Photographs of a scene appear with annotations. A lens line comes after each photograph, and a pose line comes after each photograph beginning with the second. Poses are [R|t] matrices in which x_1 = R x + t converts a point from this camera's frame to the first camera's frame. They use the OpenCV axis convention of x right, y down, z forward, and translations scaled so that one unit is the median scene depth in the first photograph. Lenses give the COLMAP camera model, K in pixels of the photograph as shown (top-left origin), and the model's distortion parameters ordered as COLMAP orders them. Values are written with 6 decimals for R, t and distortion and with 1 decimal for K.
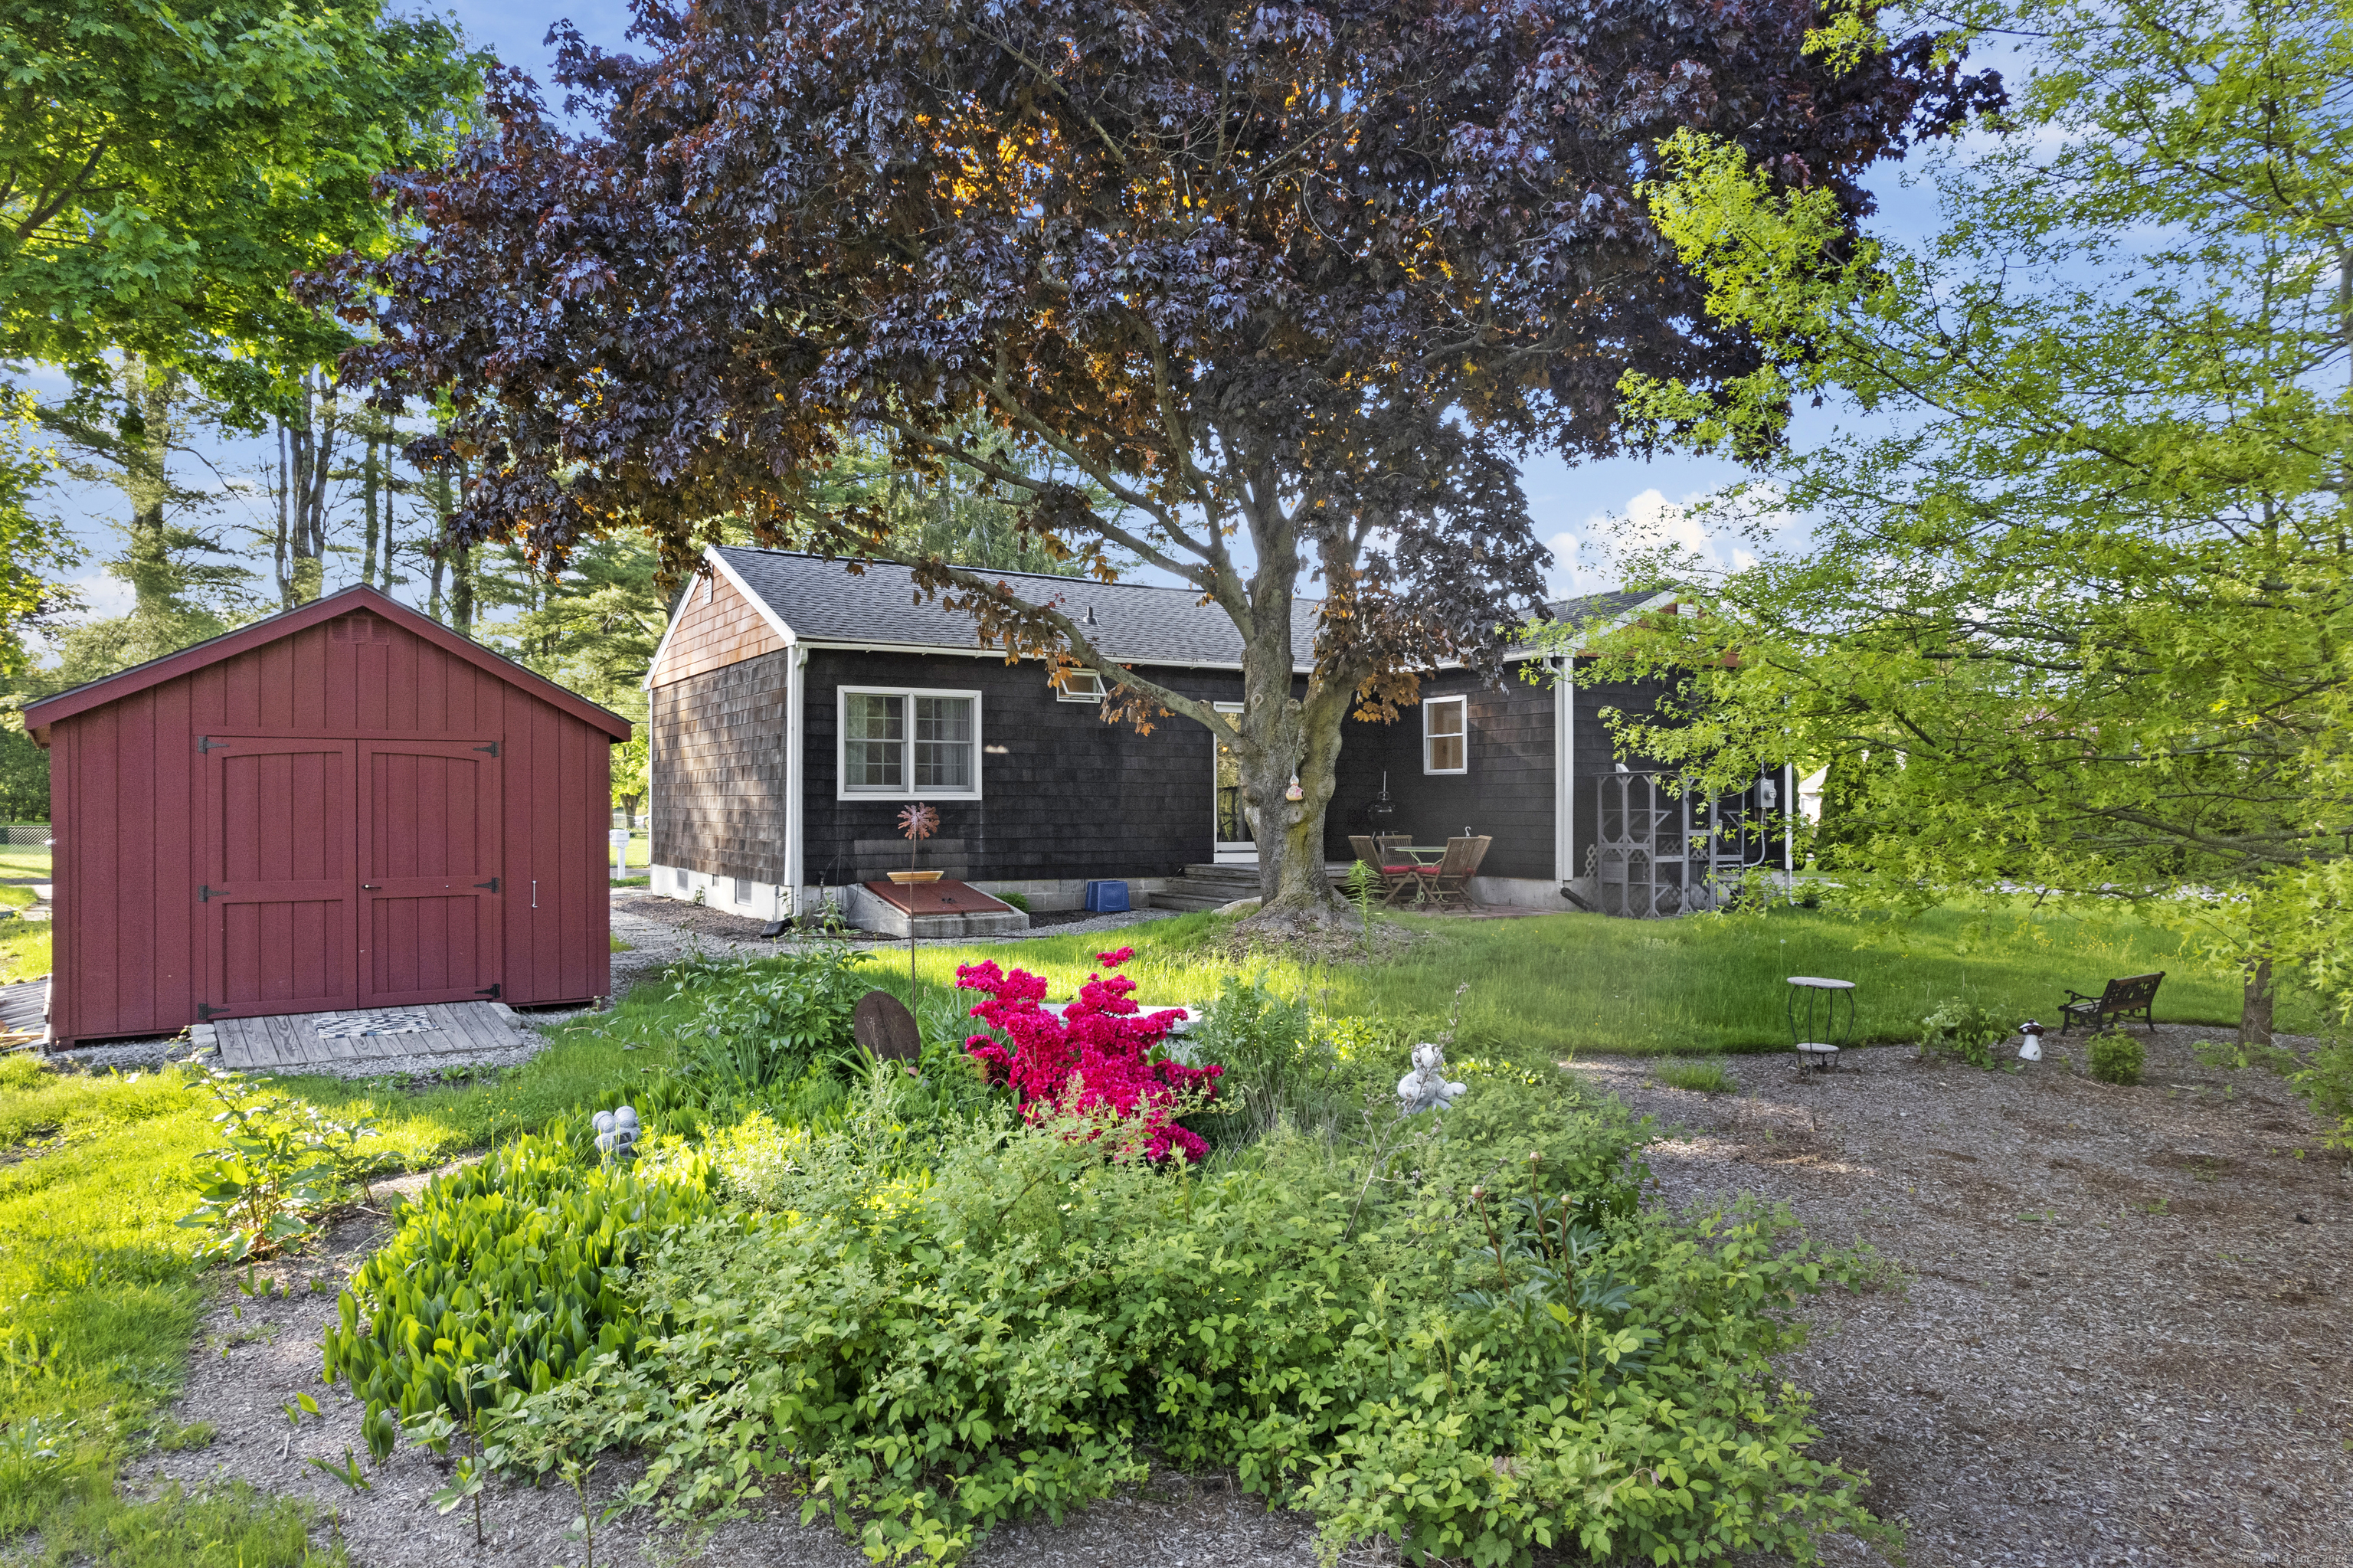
lens RADIAL K [[1526.1, 0, 1176.5], [0, 1526.1, 784.0], [0, 0, 1]] dist [-0.064766, 0.061494]
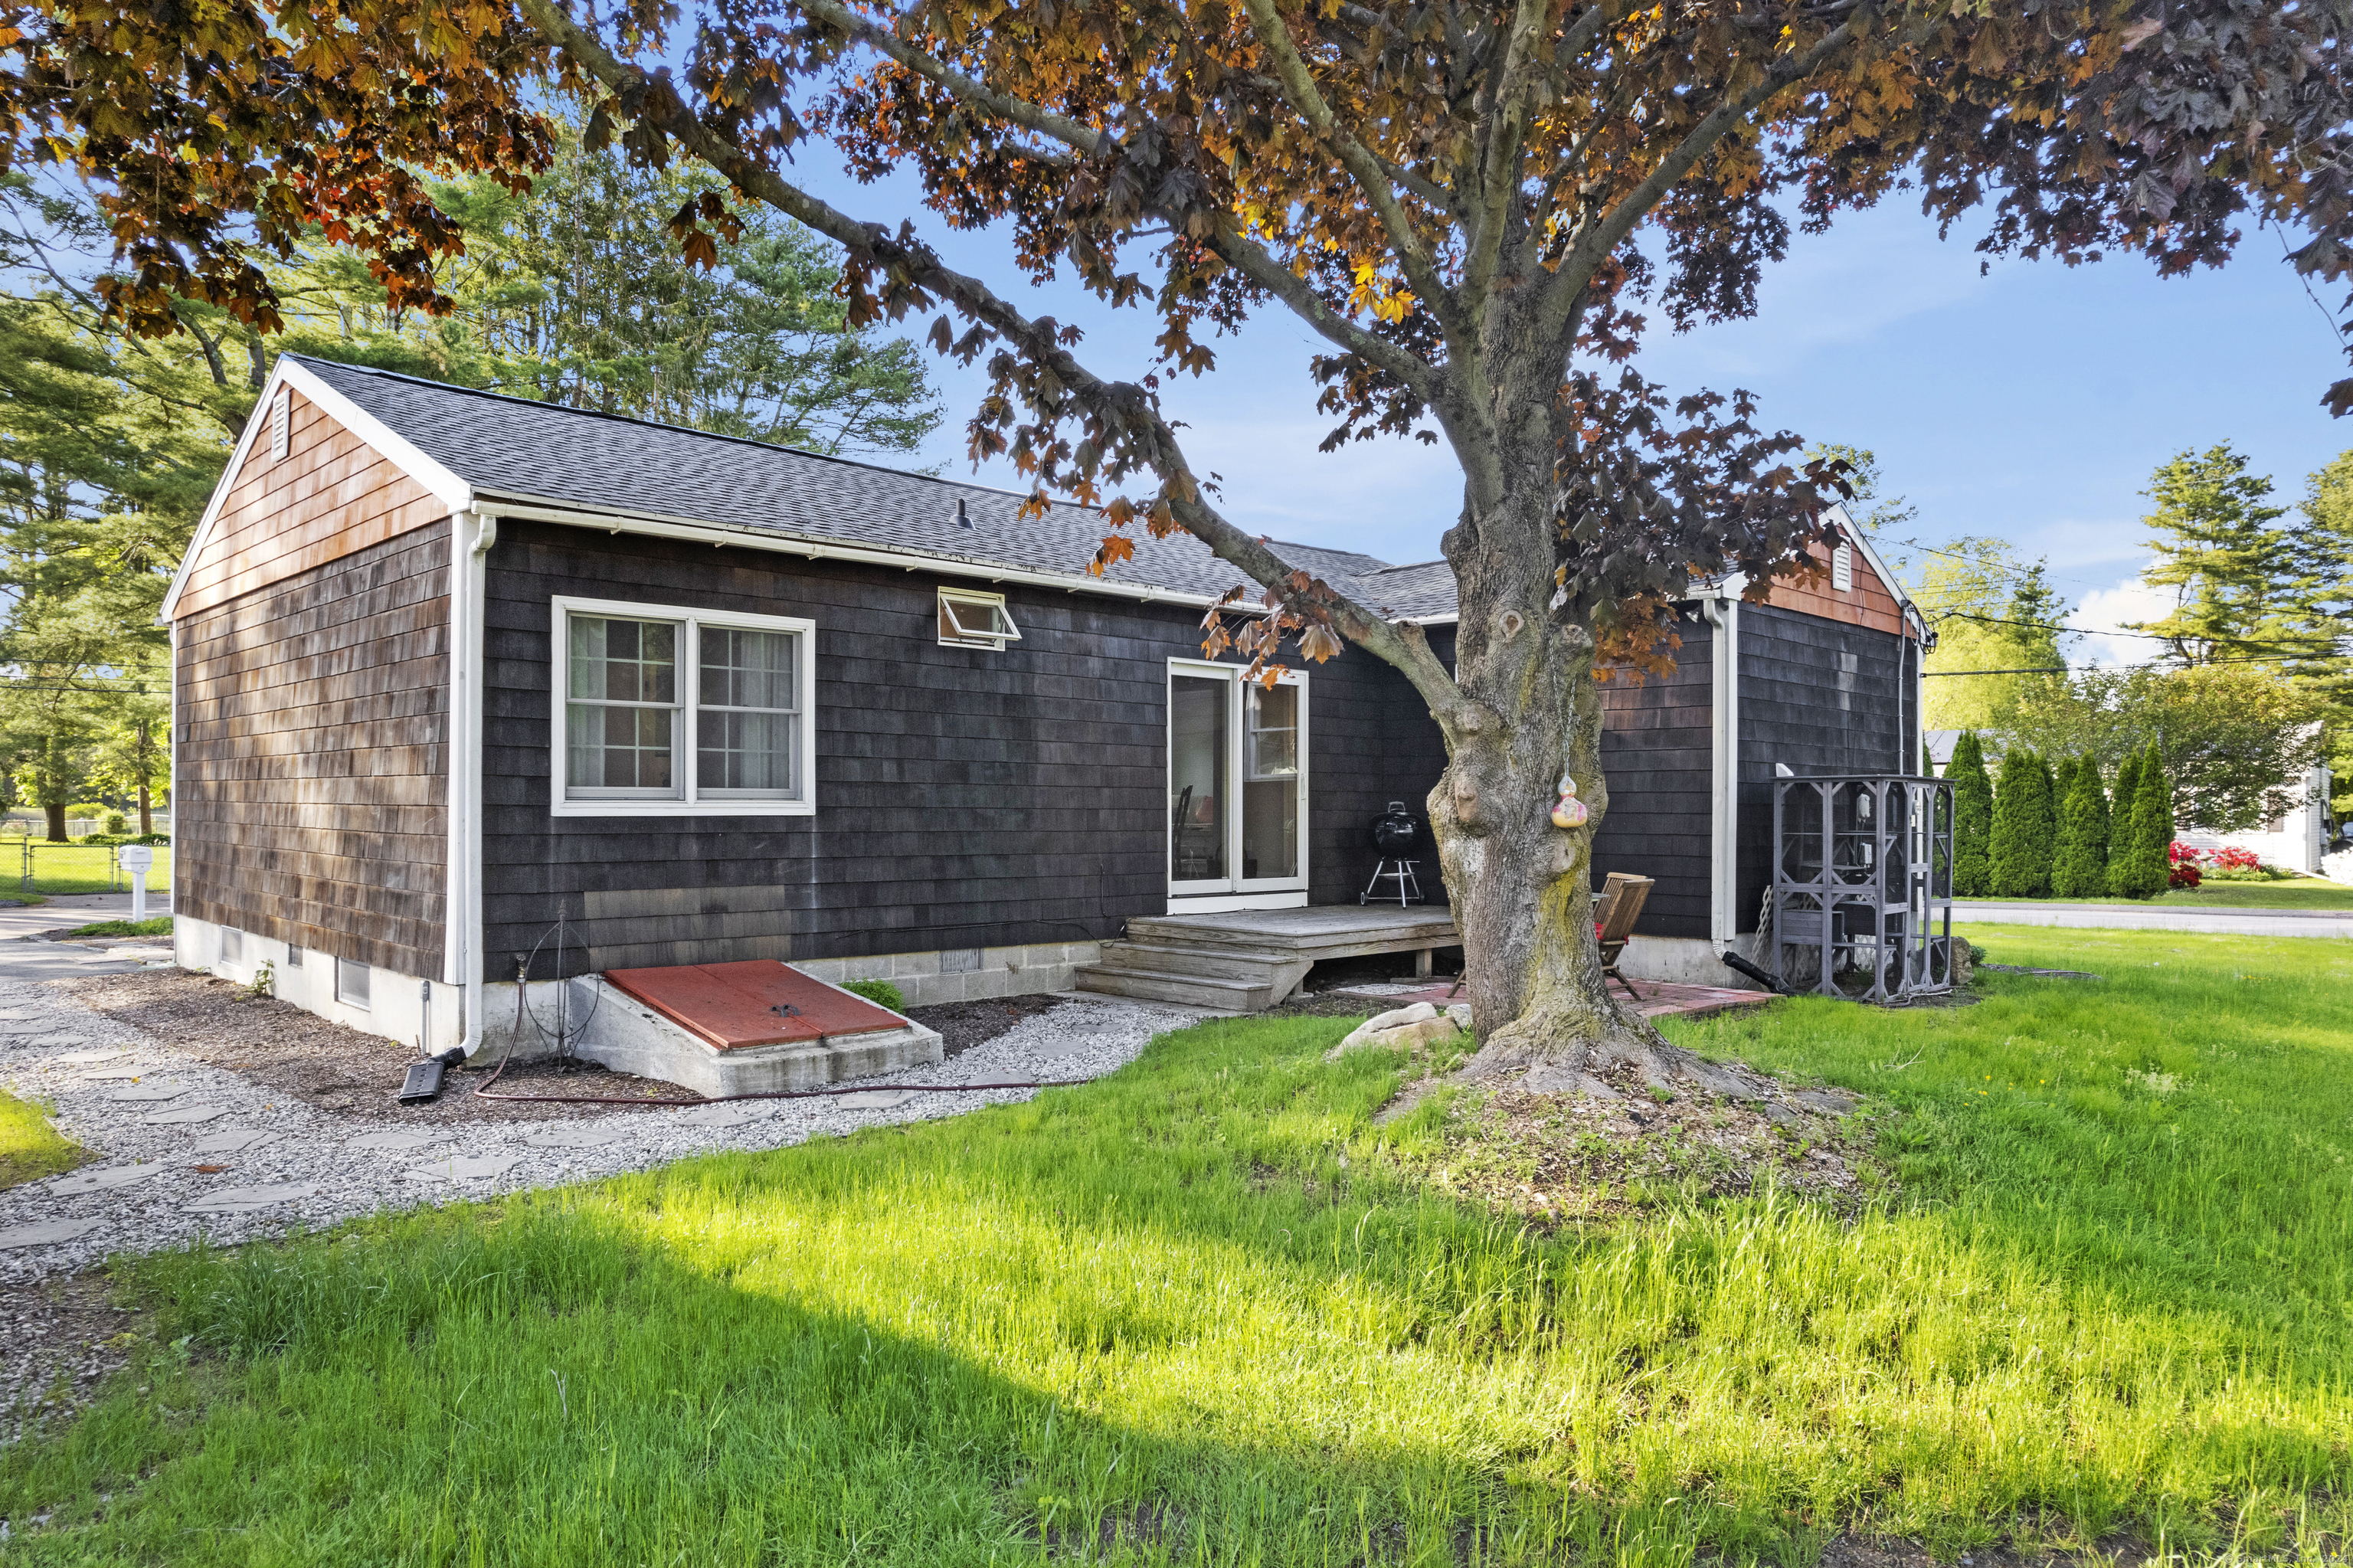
lens RADIAL K [[1530.1, 0, 1177.1], [0, 1530.1, 802.9], [0, 0, 1]] dist [-0.085652, 0.085768]
pose [[0.971435, 0.005053, 0.237253, -0.136594], [-0.007845, 0.999911, 0.010826, -0.001111], [-0.237177, -0.012378, 0.971388, 0.443690]]
